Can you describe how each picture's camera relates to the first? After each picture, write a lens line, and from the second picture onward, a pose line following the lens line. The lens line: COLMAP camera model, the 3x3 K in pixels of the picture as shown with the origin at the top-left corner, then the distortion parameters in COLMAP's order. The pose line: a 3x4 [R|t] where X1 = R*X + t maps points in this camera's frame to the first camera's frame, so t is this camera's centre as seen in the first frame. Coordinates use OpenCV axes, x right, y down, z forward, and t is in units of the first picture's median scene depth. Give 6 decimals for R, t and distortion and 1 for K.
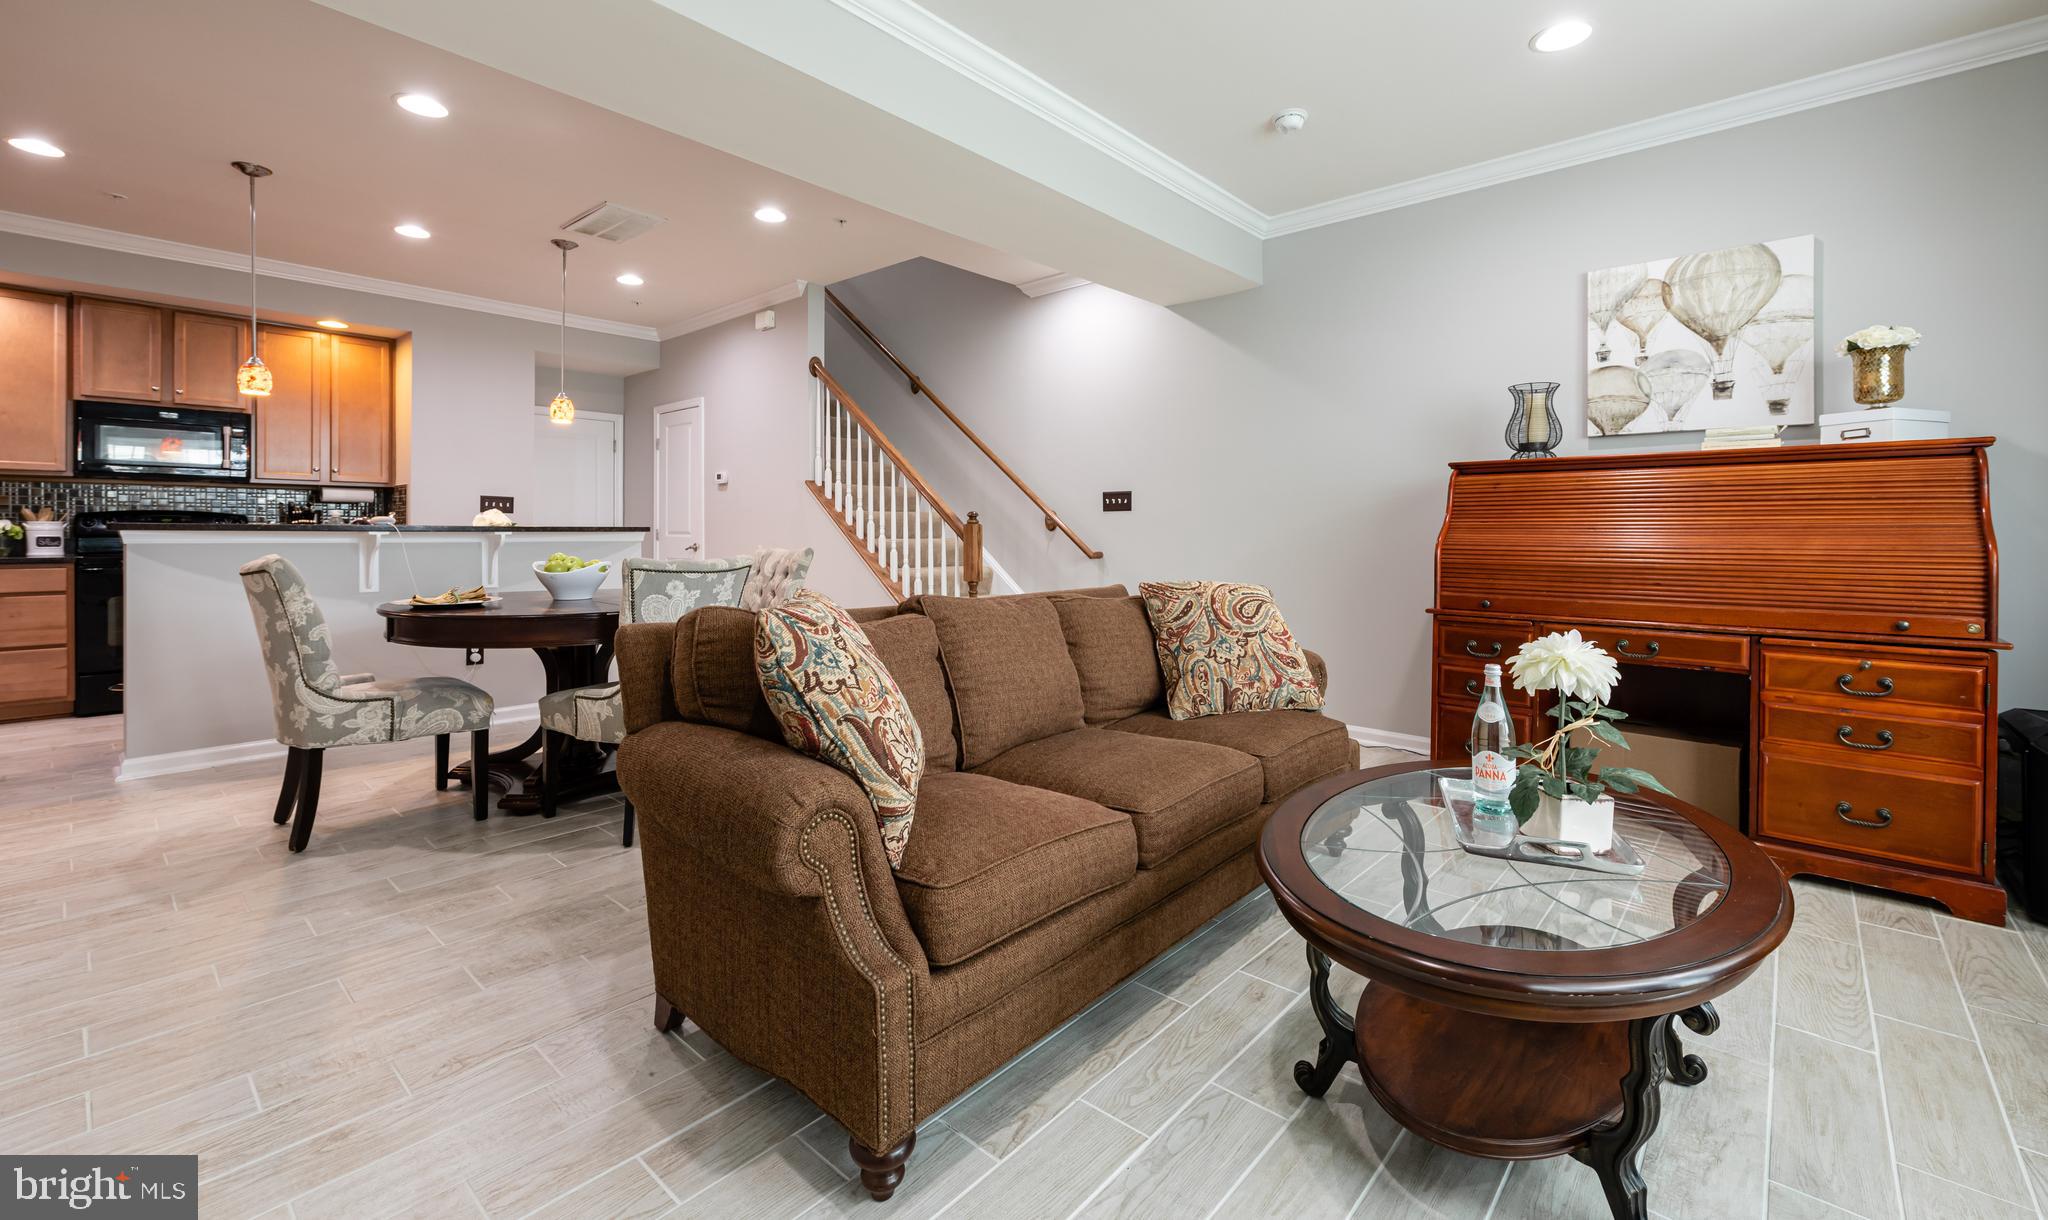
lens RADIAL K [[850.4, 0, 1035.4], [0, 850.4, 538.0], [0, 0, 1]] dist [0.003894, -0.001021]
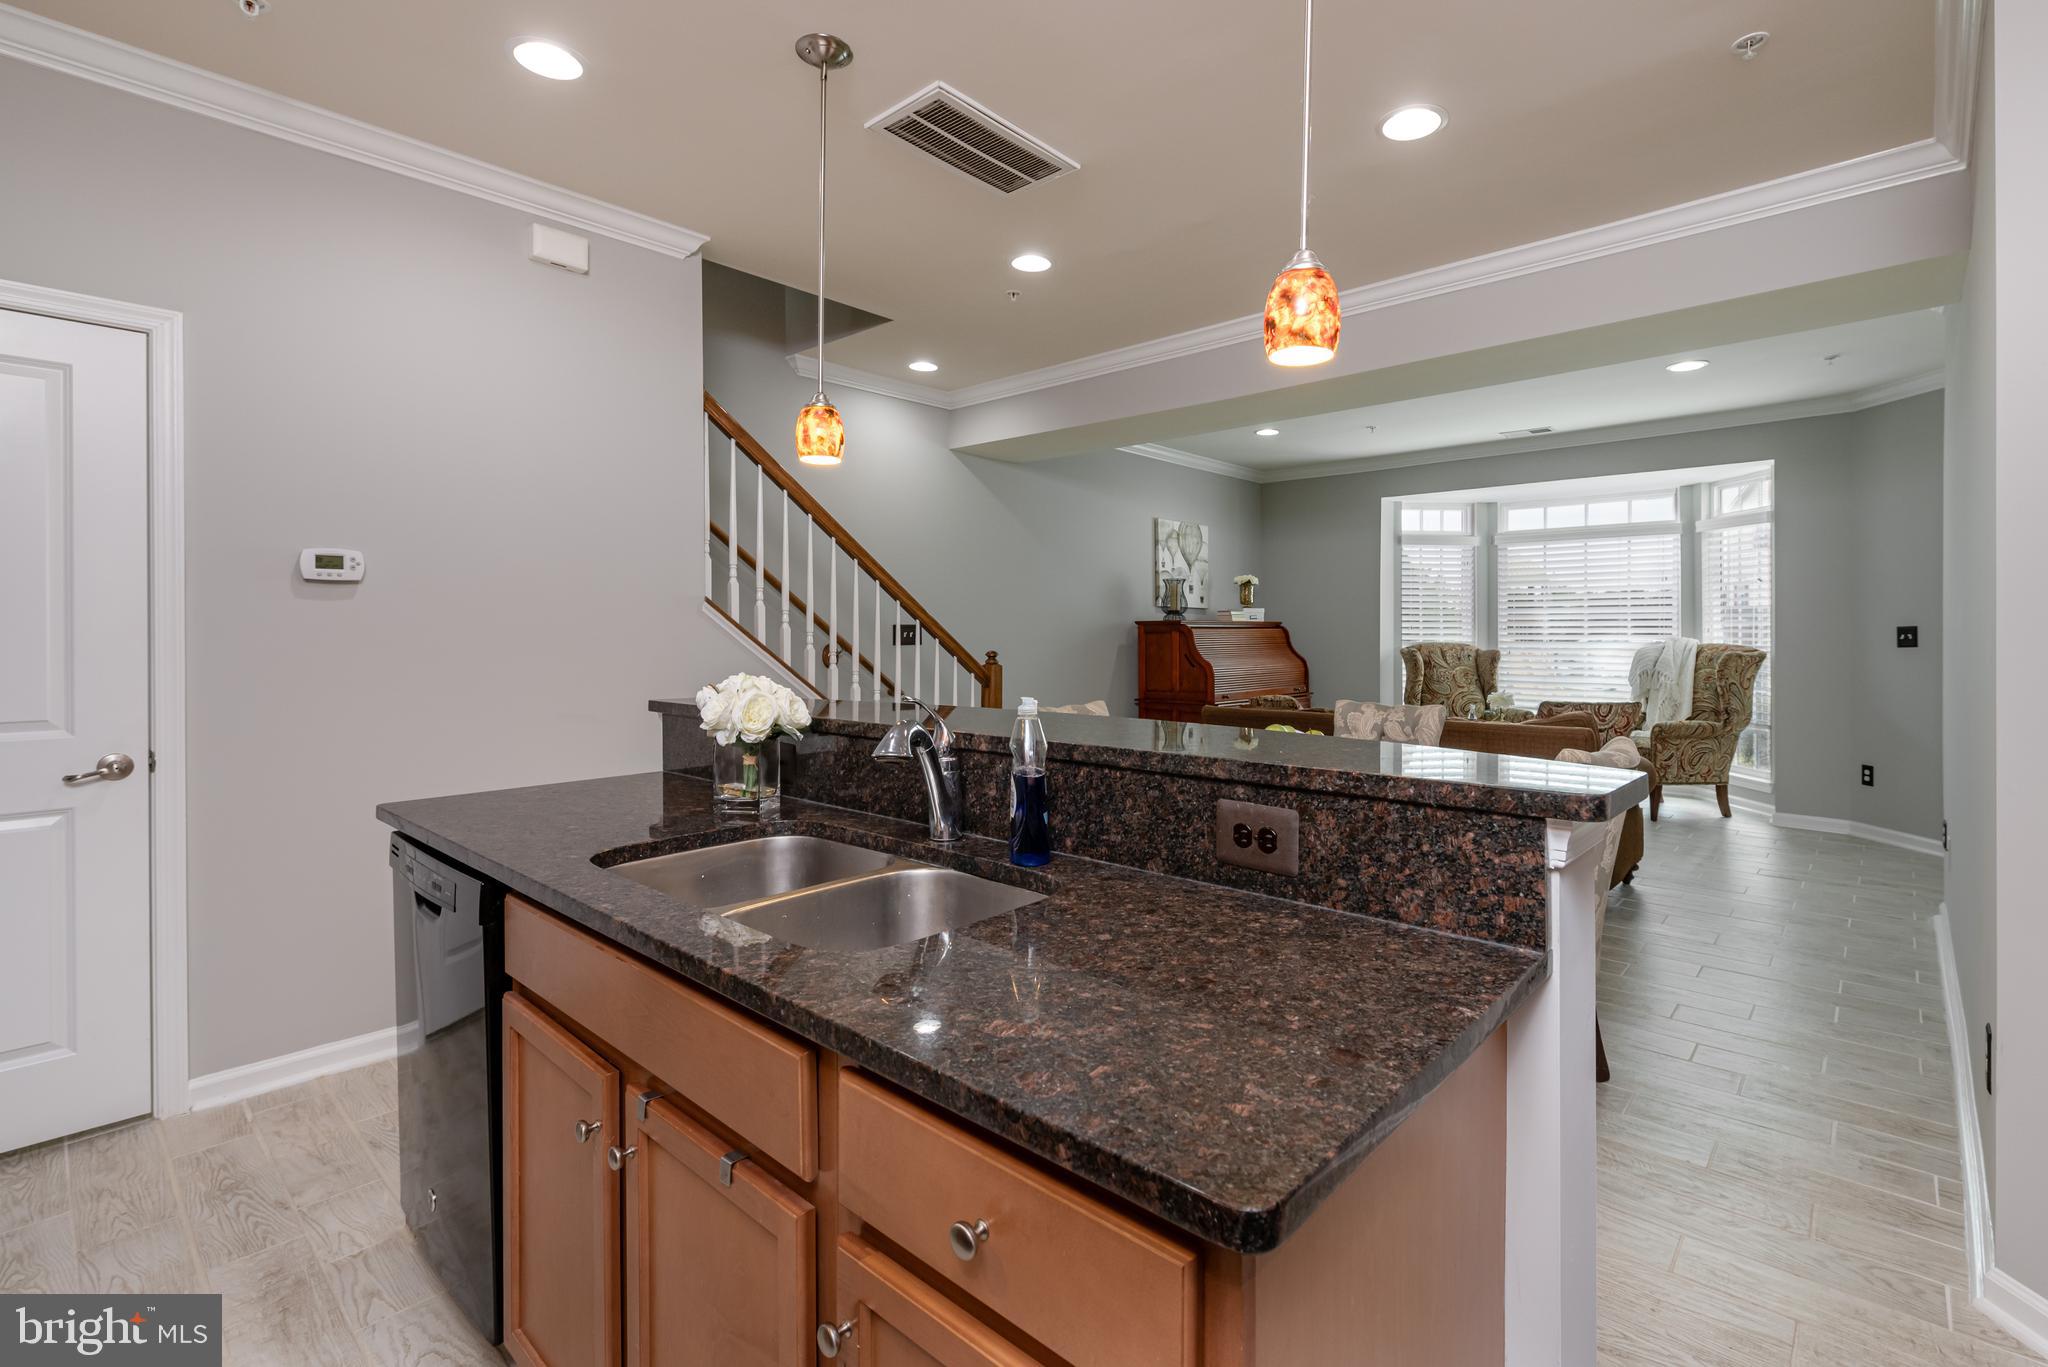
lens RADIAL K [[909.3, 0, 1112.7], [0, 909.3, 641.1], [0, 0, 1]] dist [0.002399, 0.000764]
pose [[-0.017900, -0.010185, 0.999788, -1.065435], [0.007859, 0.999916, 0.010327, -0.052037], [-0.999809, 0.008042, -0.017818, 0.906007]]
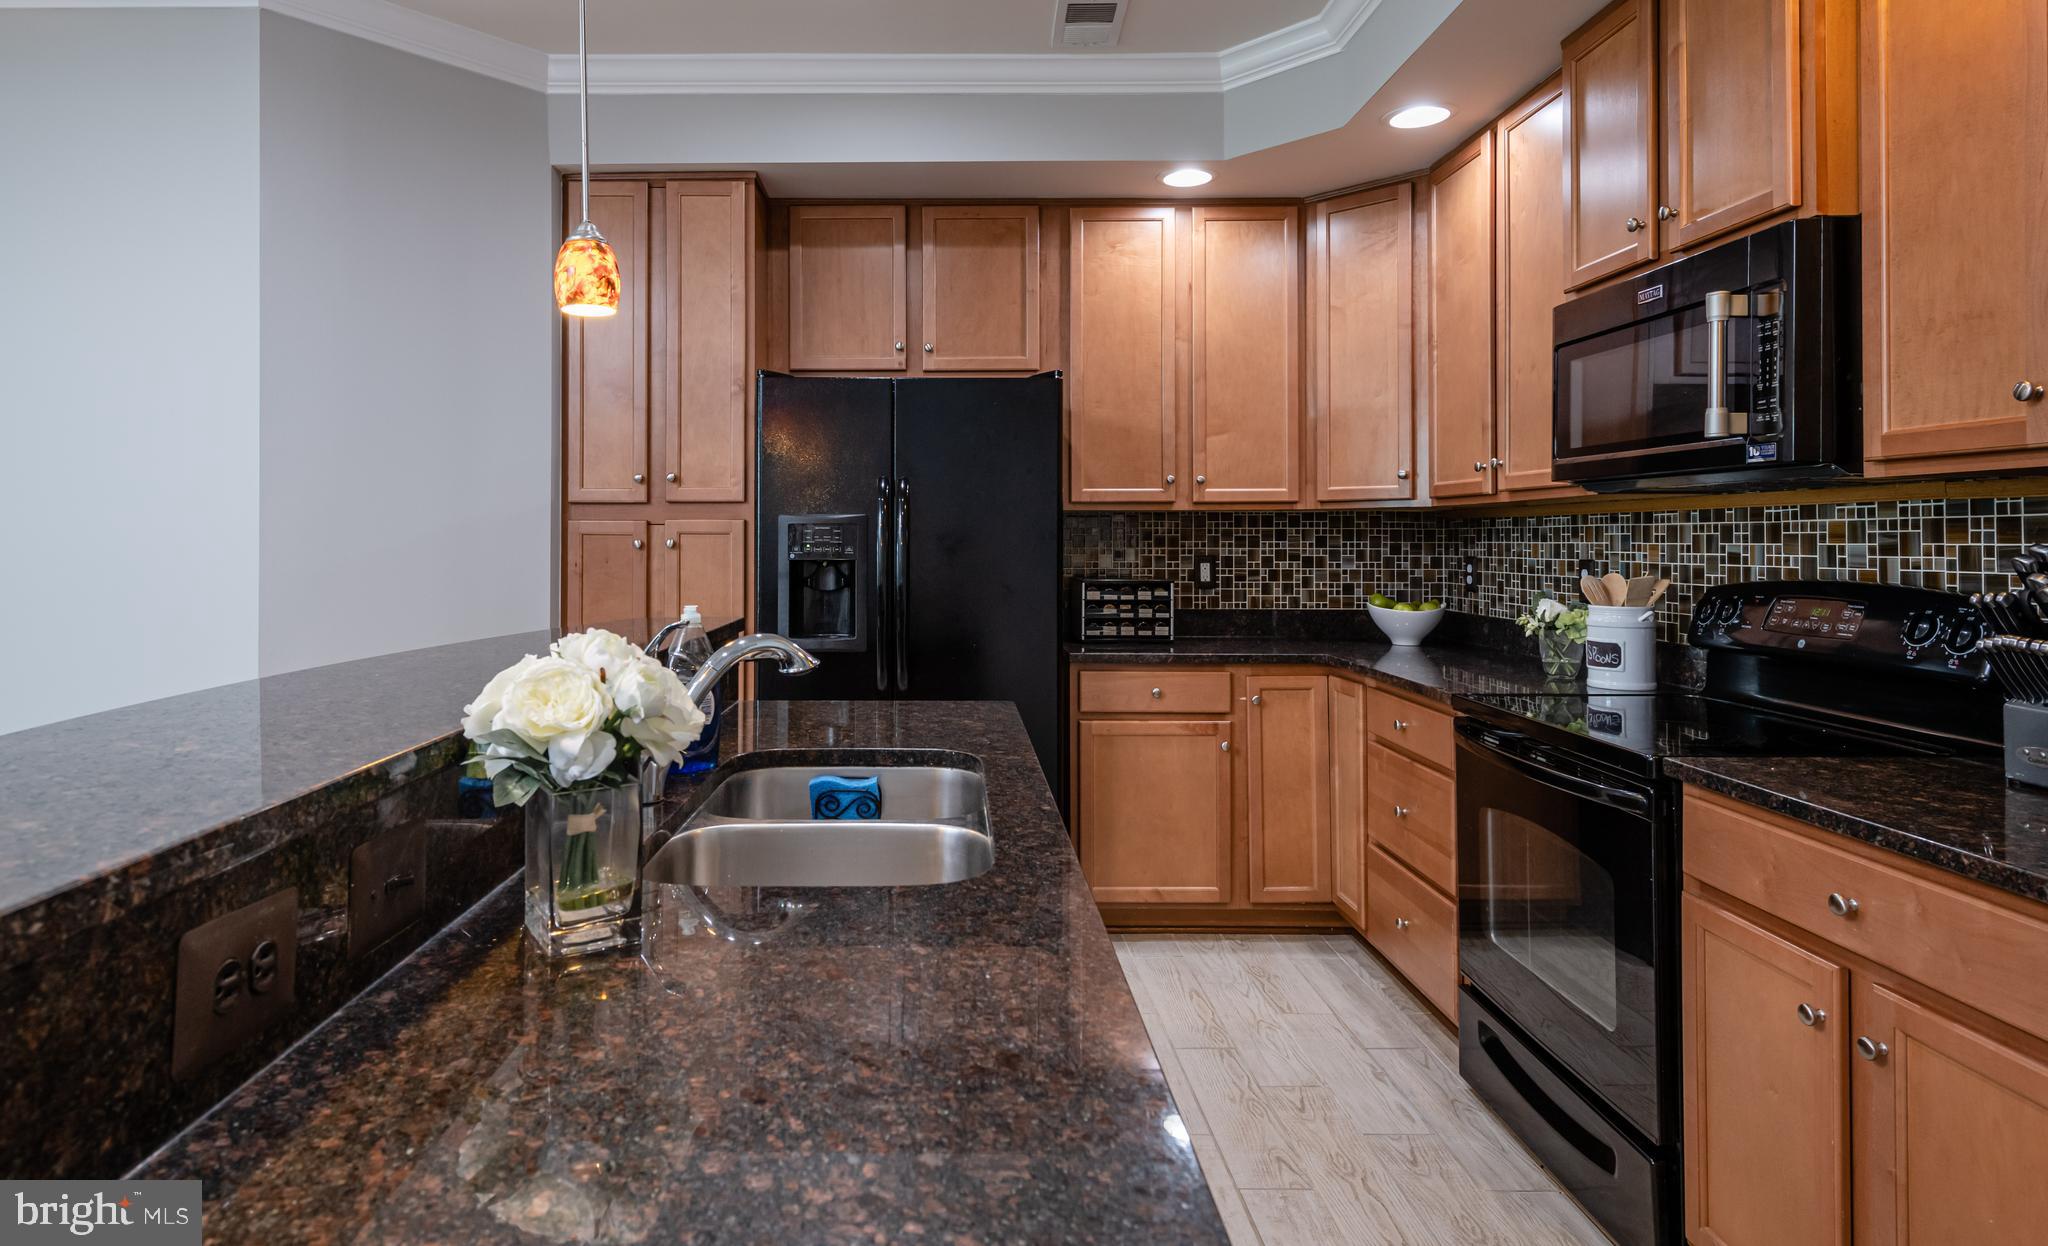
lens RADIAL K [[1138.1, 0, 958.6], [0, 1138.1, 532.0], [0, 0, 1]] dist [0.022535, -0.000375]
pose [[-0.749152, -0.005873, -0.662372, -0.577876], [-0.004720, 0.999983, -0.003529, -0.054522], [0.662382, 0.000482, -0.749166, 1.275868]]
